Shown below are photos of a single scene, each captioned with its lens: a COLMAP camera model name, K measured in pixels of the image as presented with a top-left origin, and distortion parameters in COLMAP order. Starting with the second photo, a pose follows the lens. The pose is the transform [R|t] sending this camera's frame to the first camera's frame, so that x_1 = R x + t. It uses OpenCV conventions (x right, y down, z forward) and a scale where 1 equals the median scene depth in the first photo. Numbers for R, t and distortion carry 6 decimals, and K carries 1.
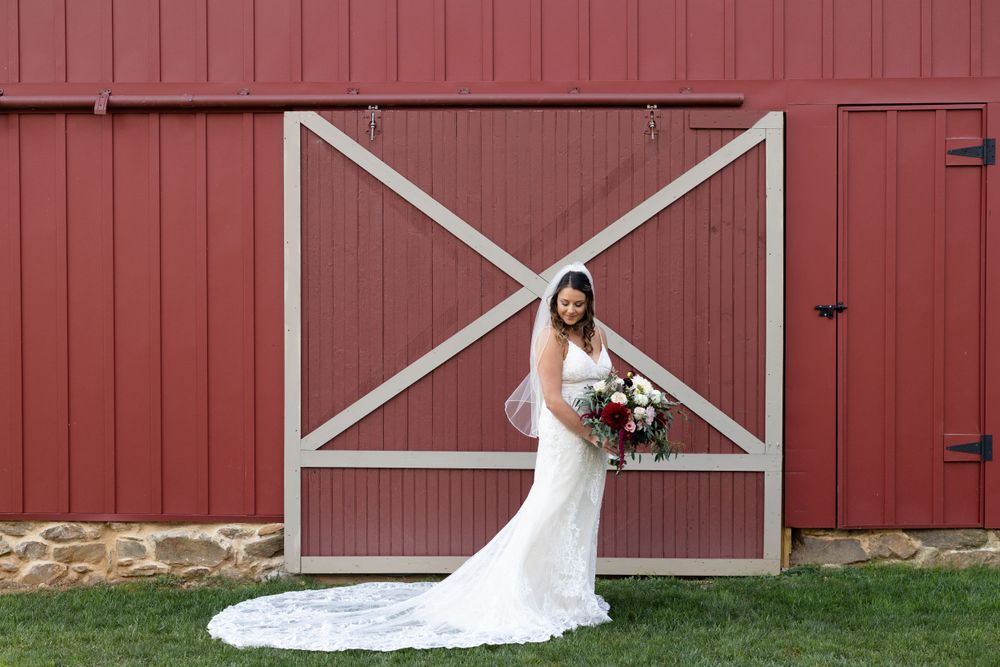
lens RADIAL K [[1461.1, 0, 500.0], [0, 1461.1, 333.5], [0, 0, 1]] dist [0.004691, -0.016863]
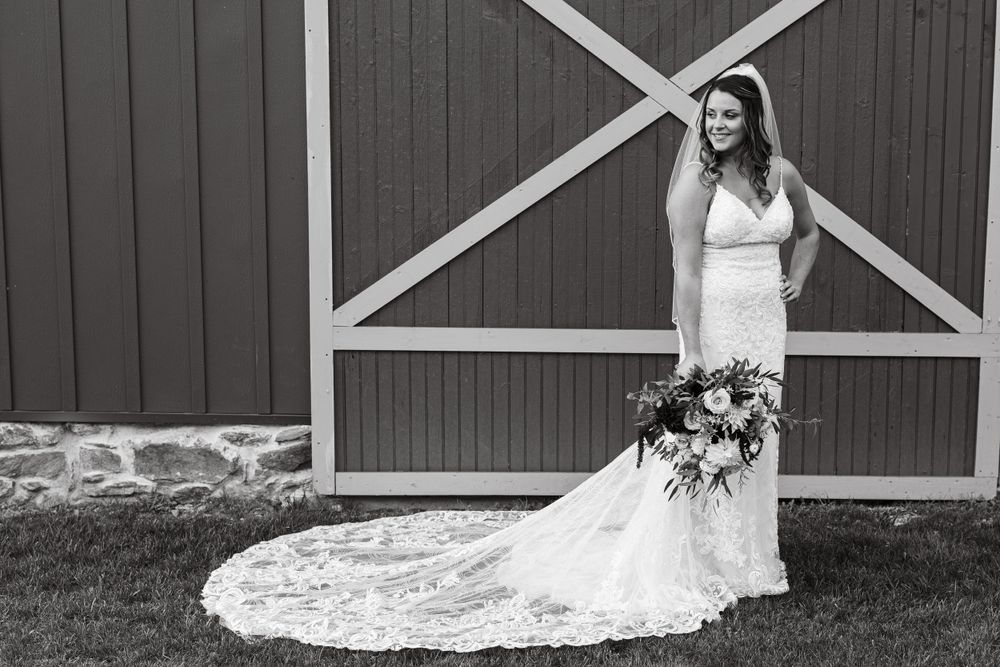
lens RADIAL K [[1688.9, 0, 568.5], [0, 1688.9, 349.0], [0, 0, 1]] dist [0.017911, -0.017263]
pose [[0.999992, 0.003926, 0.001028, -0.021976], [-0.004025, 0.991862, 0.127256, -0.014536], [-0.000520, -0.127259, 0.991869, 0.178336]]
